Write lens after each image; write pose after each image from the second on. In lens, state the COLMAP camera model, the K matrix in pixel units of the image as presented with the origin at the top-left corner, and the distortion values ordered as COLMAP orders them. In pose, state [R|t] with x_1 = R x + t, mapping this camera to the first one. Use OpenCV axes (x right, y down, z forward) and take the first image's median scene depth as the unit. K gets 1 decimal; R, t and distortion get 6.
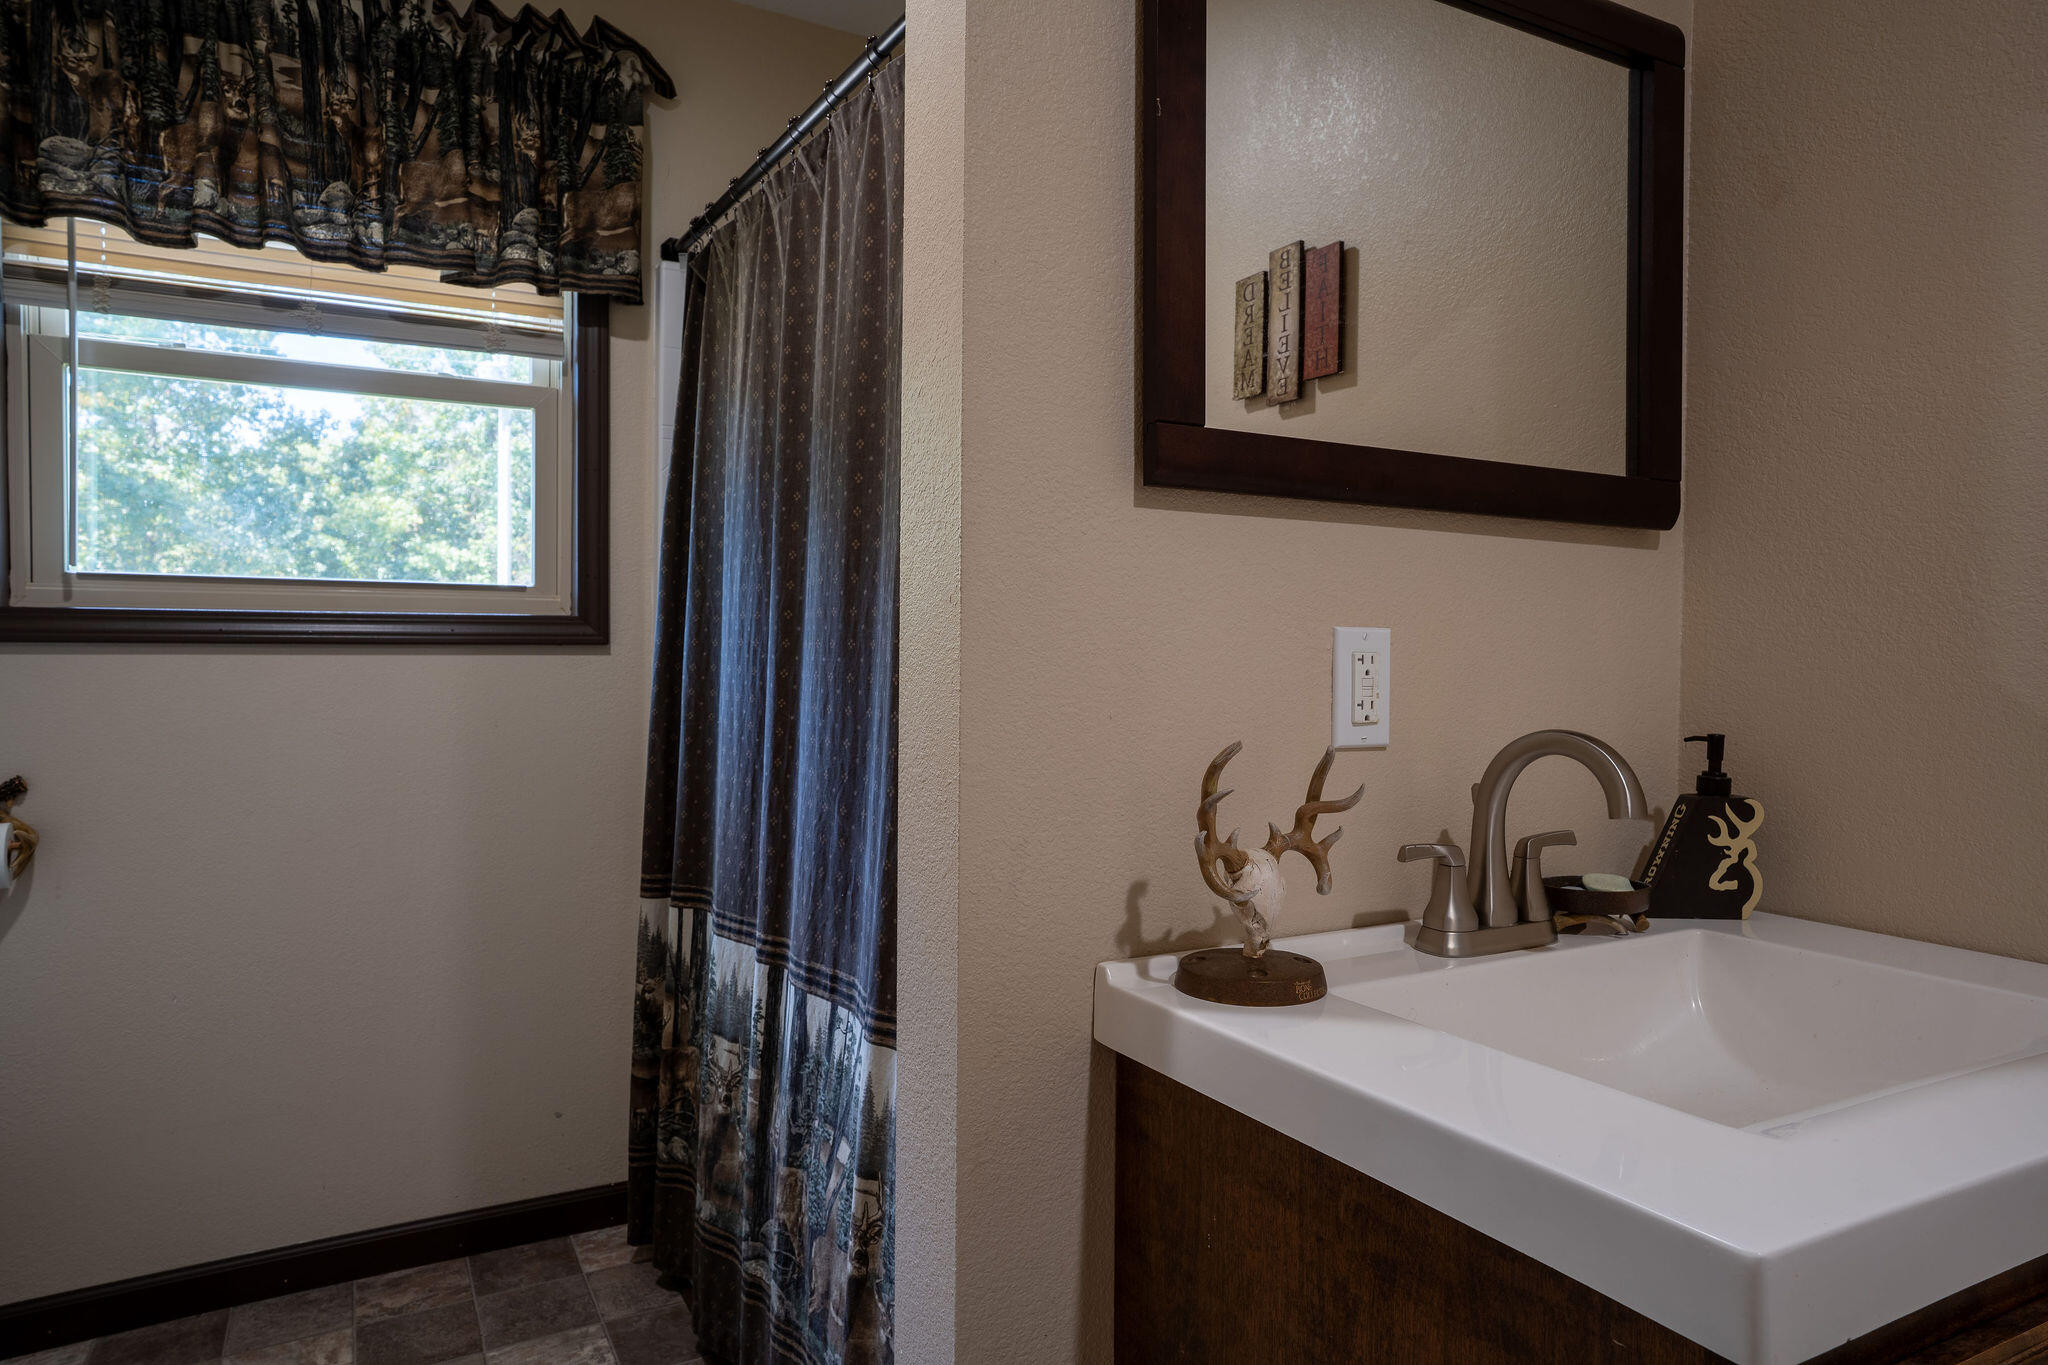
lens RADIAL K [[1246.0, 0, 1019.1], [0, 1246.0, 670.8], [0, 0, 1]] dist [-0.040916, 0.050952]
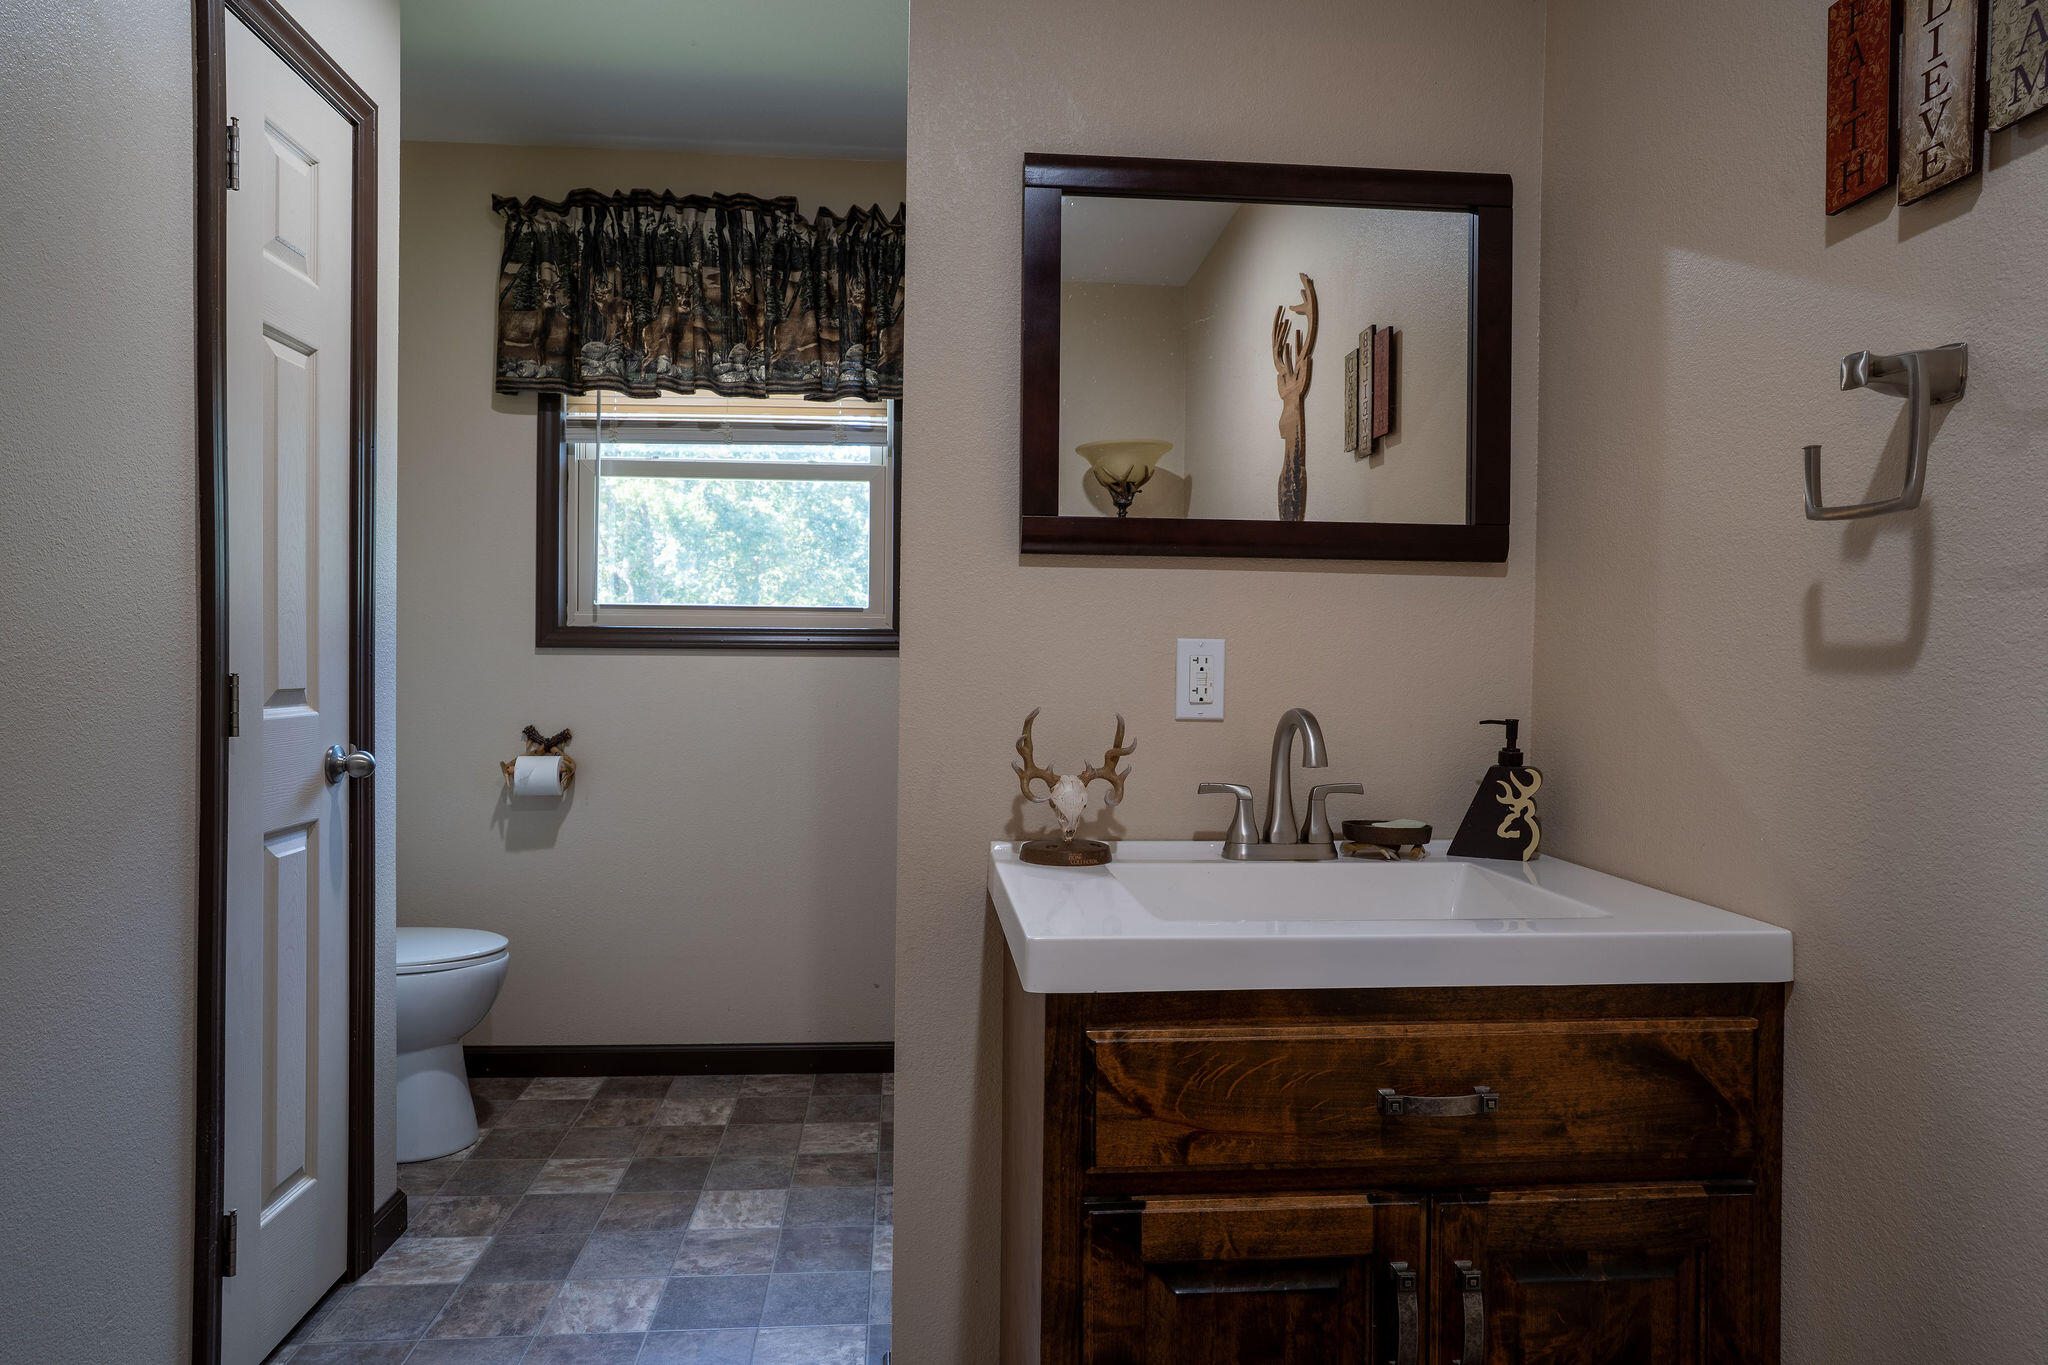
lens RADIAL K [[1246.0, 0, 1019.1], [0, 1246.0, 670.8], [0, 0, 1]] dist [-0.040916, 0.050952]
pose [[0.916058, 0.008524, -0.400954, 0.386690], [-0.010253, 0.999945, -0.002168, 0.005145], [0.400914, 0.006097, 0.916095, -0.259714]]
